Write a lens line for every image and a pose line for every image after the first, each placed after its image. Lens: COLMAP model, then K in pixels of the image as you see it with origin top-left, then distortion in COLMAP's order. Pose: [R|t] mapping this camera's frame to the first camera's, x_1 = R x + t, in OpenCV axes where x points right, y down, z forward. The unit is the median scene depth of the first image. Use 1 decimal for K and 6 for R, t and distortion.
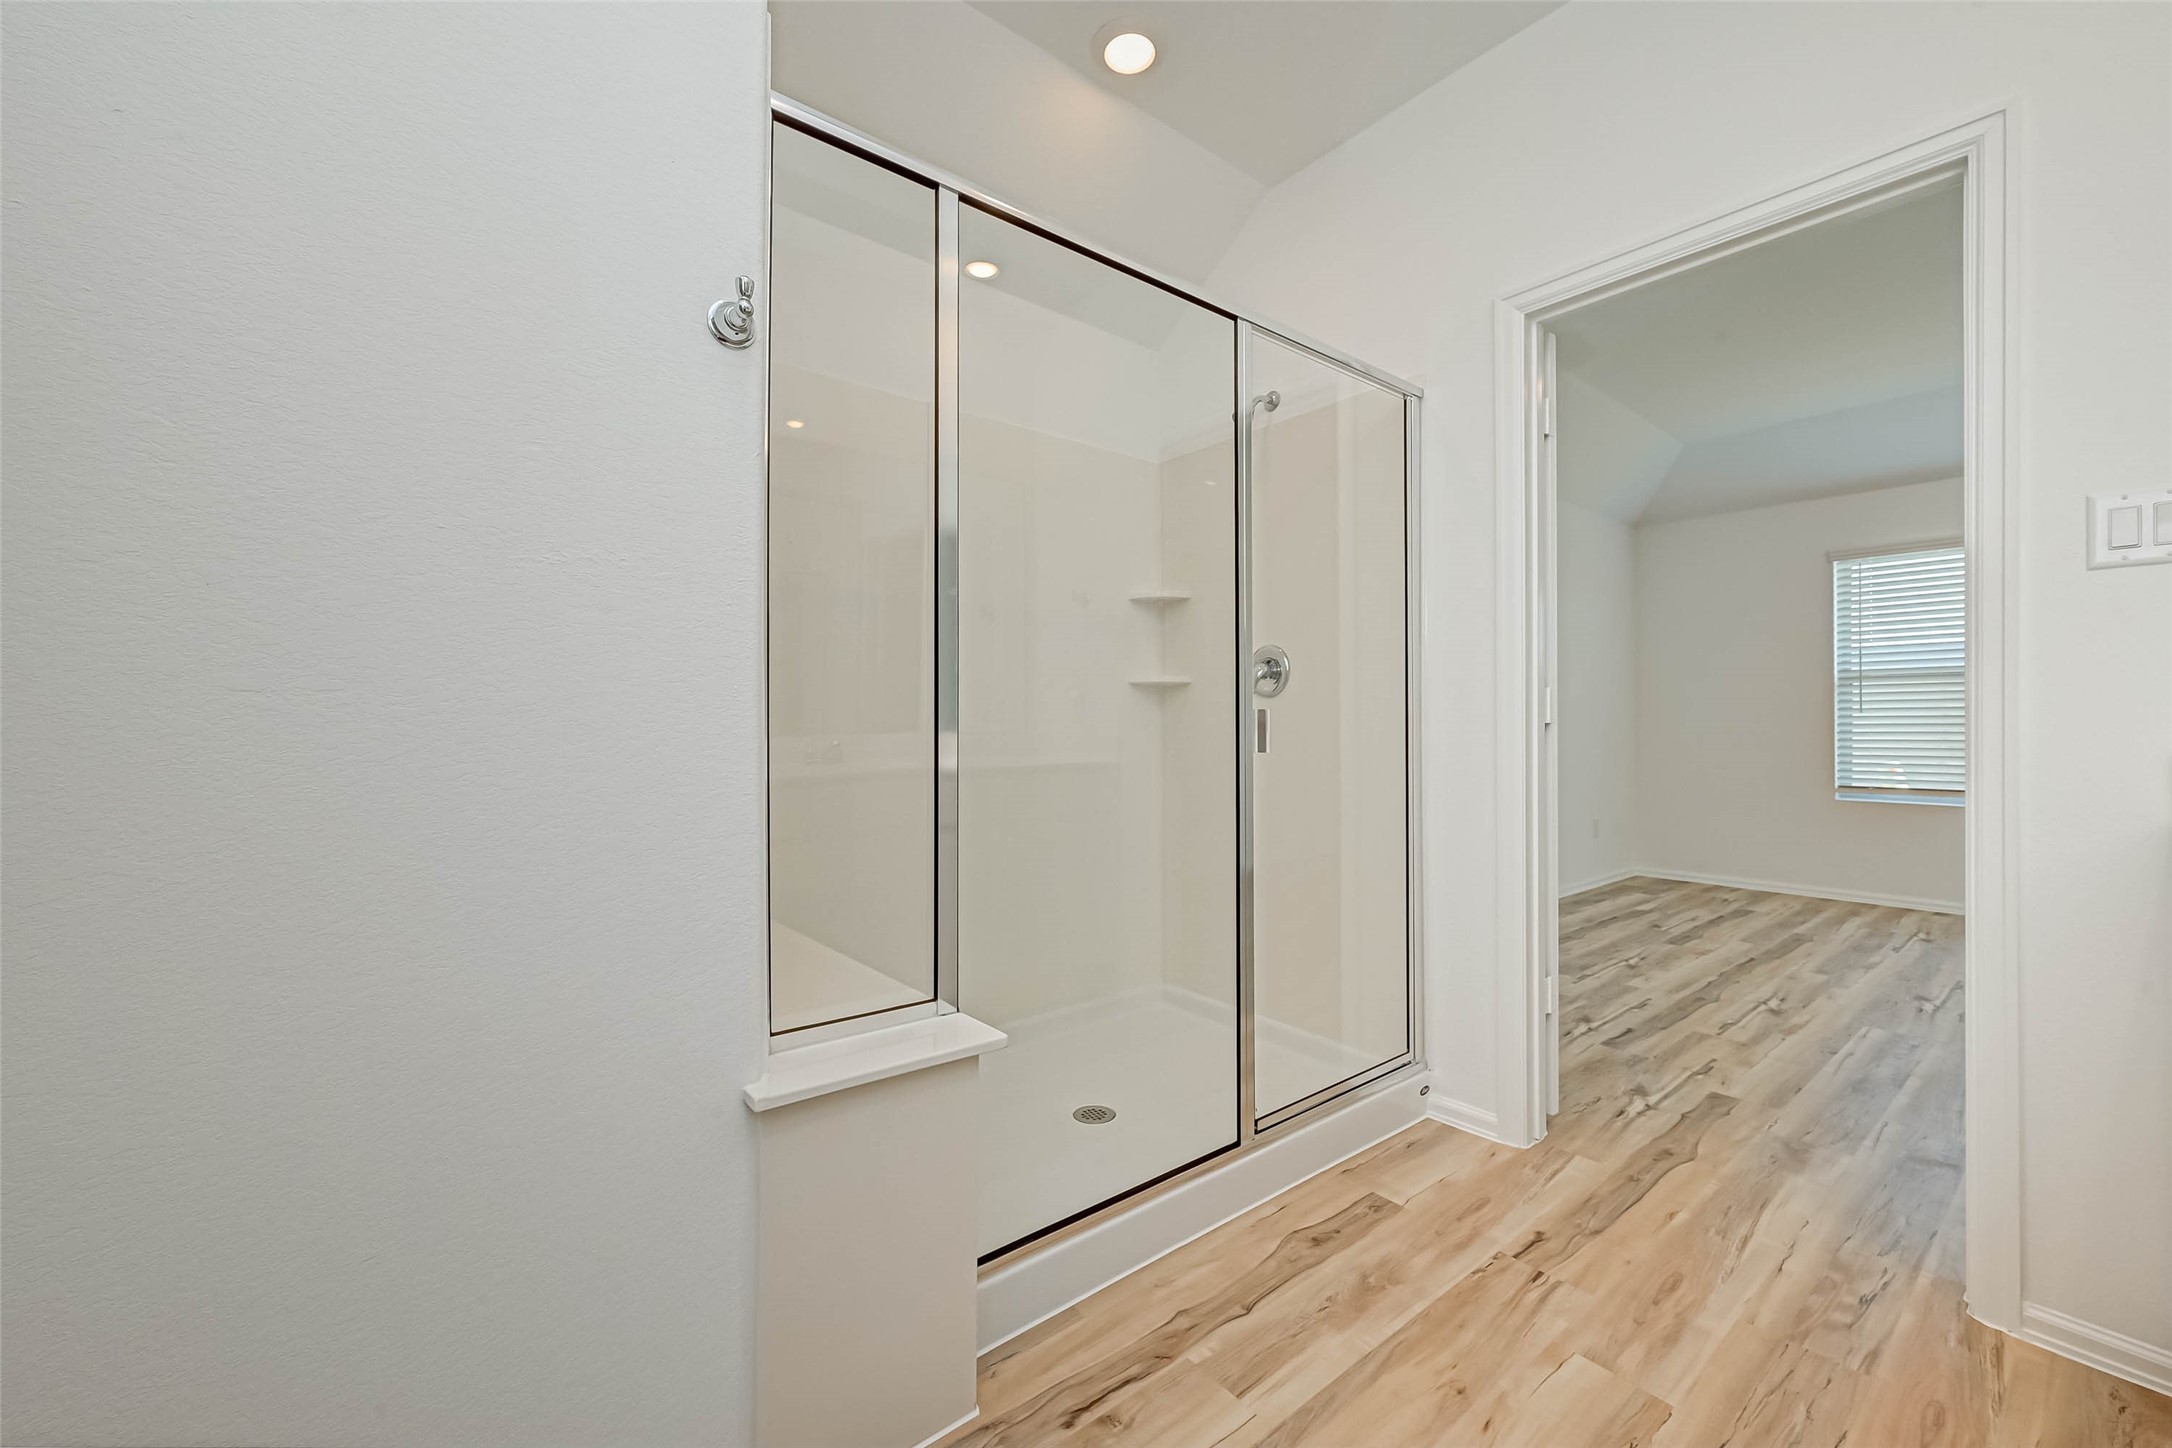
lens RADIAL K [[855.0, 0, 1086.0], [0, 855.0, 724.0], [0, 0, 1]] dist [0.000363, 0.000082]
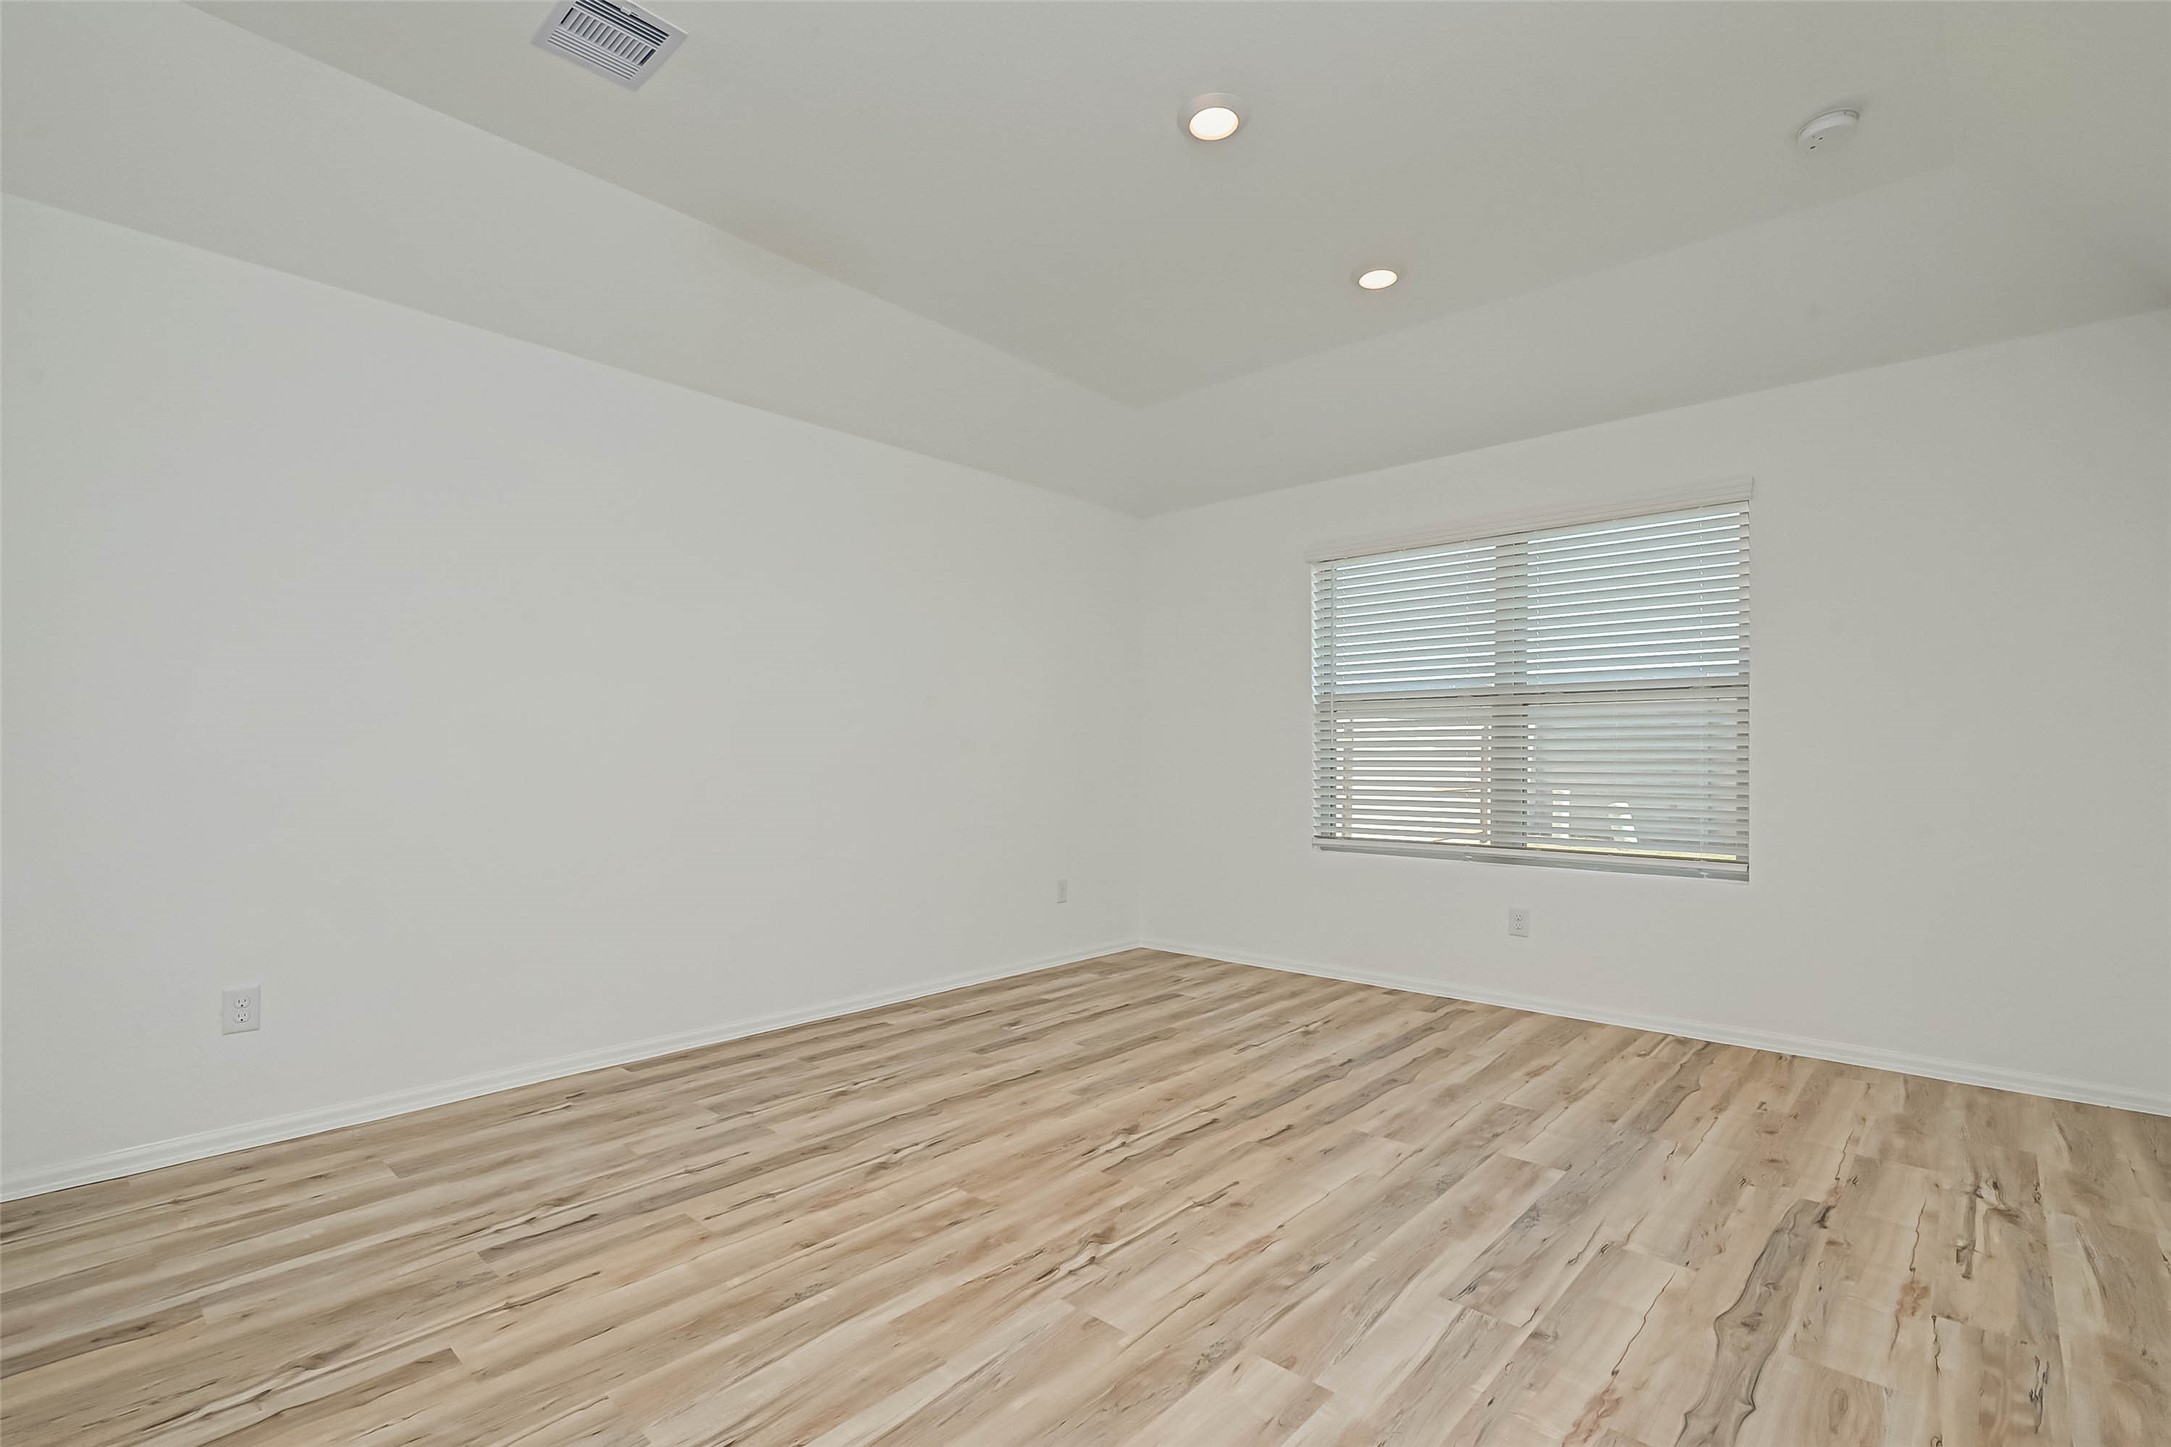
lens RADIAL K [[977.0, 0, 1085.5], [0, 977.0, 723.5], [0, 0, 1]] dist [0.001549, 0.000260]
pose [[0.987580, 0.009540, 0.156828, 1.321782], [-0.003033, 0.999127, -0.041678, 0.008979], [-0.157088, 0.040684, 0.986746, 0.262625]]
